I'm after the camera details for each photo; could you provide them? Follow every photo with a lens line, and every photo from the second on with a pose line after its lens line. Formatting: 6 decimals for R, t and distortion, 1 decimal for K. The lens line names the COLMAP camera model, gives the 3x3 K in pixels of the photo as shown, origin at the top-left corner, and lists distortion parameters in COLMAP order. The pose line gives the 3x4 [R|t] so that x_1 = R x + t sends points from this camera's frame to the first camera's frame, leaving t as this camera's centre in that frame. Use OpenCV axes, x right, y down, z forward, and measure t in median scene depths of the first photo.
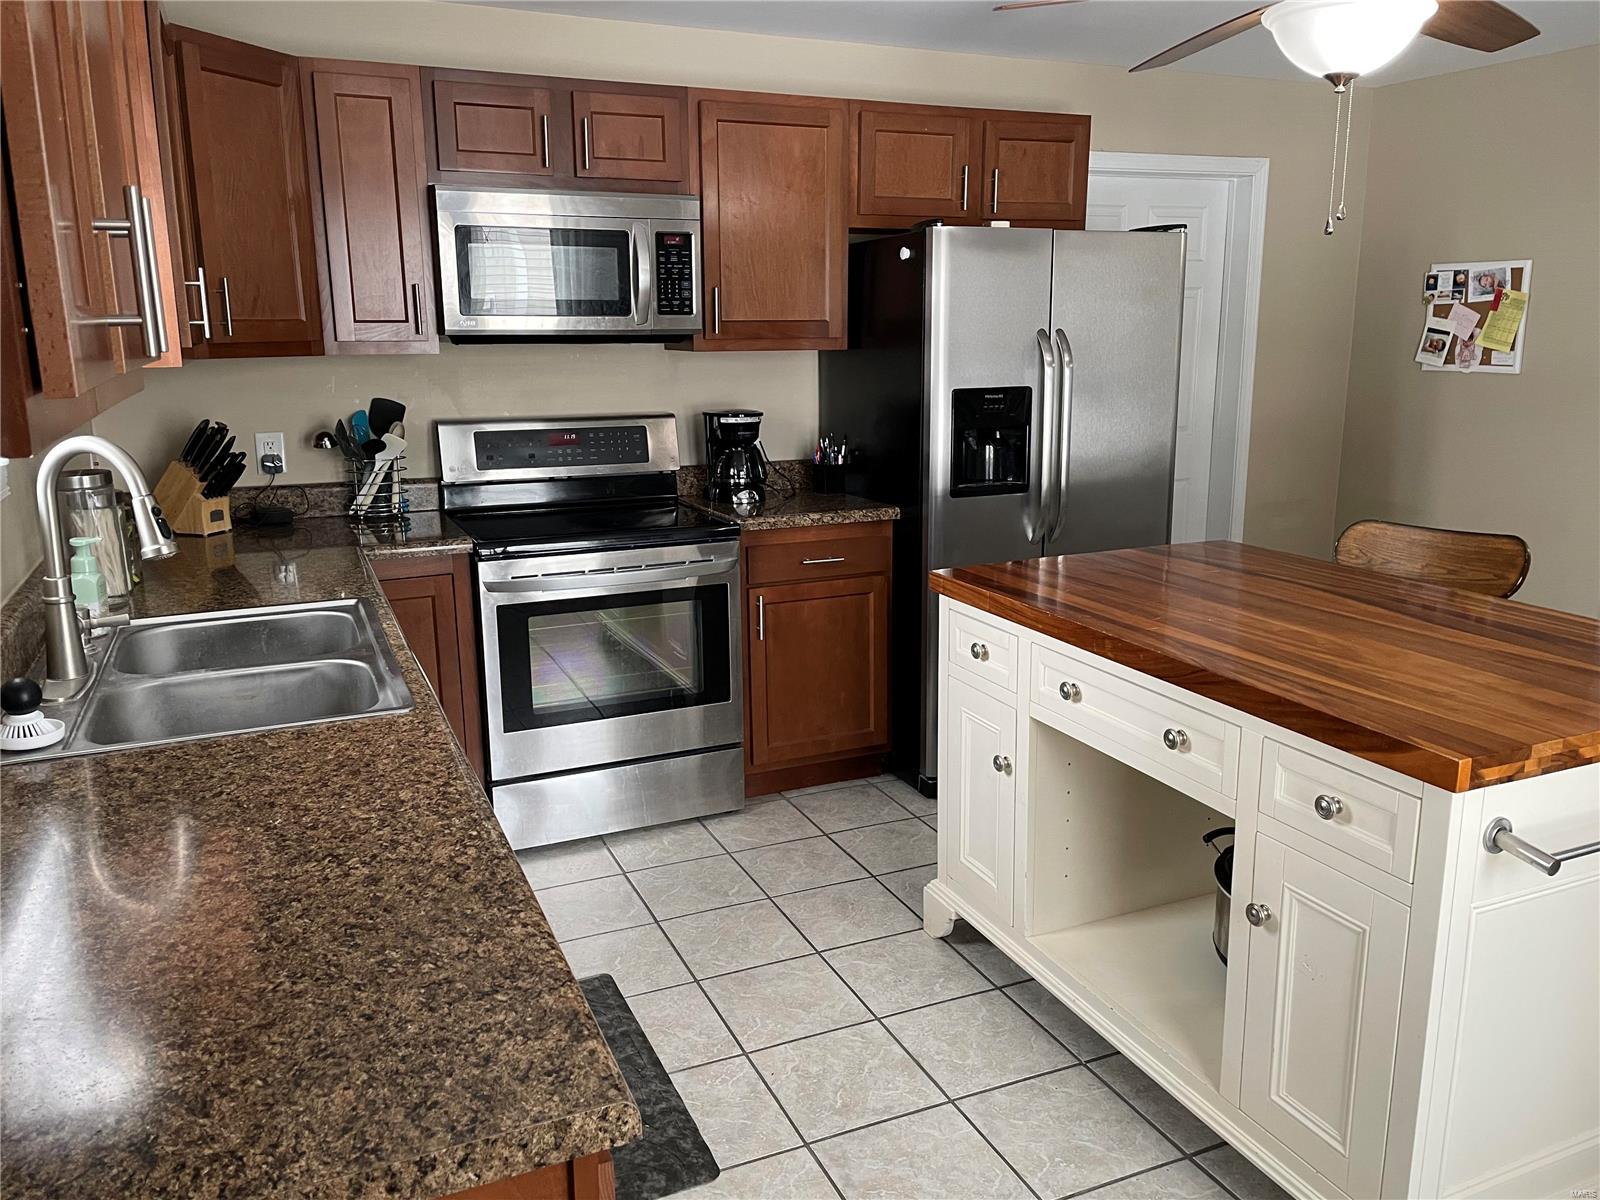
lens RADIAL K [[1202.6, 0, 800.9], [0, 1202.6, 584.5], [0, 0, 1]] dist [0.097135, -0.126796]
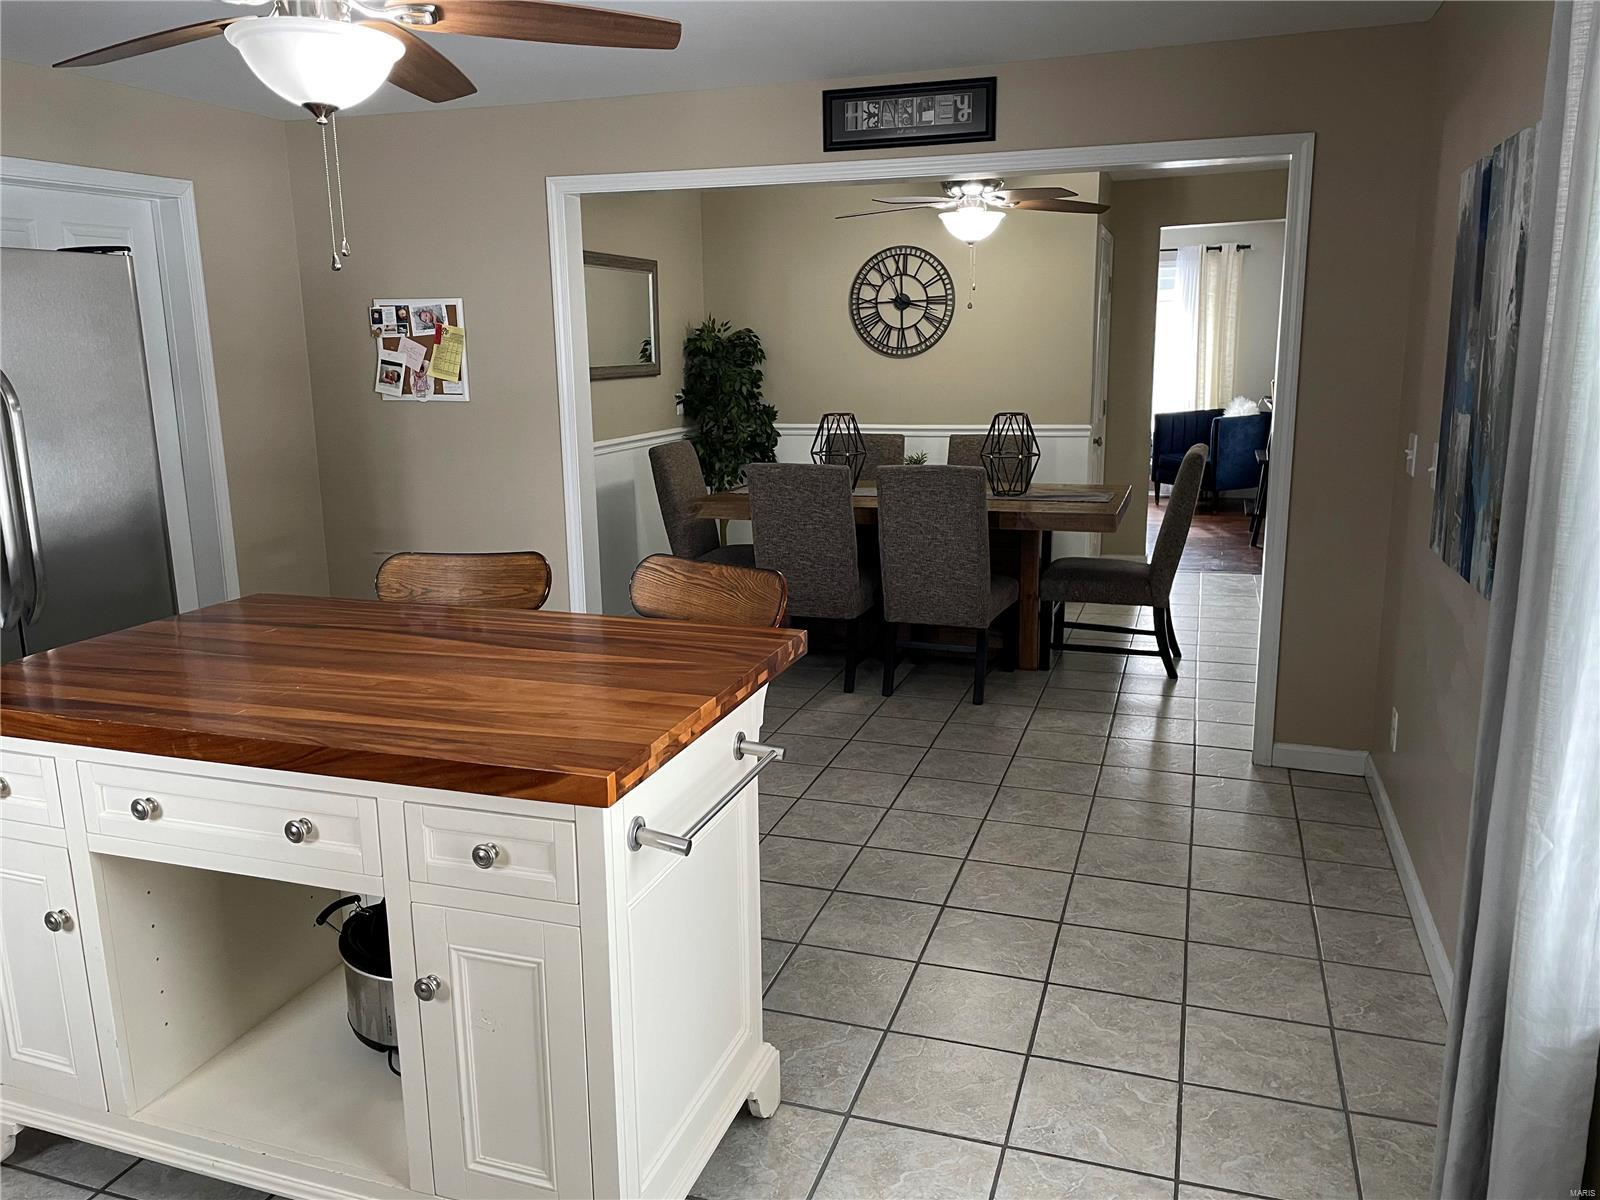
lens RADIAL K [[1202.6, 0, 800.9], [0, 1202.6, 584.5], [0, 0, 1]] dist [0.097135, -0.126796]
pose [[0.676803, -0.147114, 0.721315, -0.052796], [0.162471, 0.985518, 0.048553, -0.029317], [-0.718012, 0.084332, 0.690903, 0.092689]]
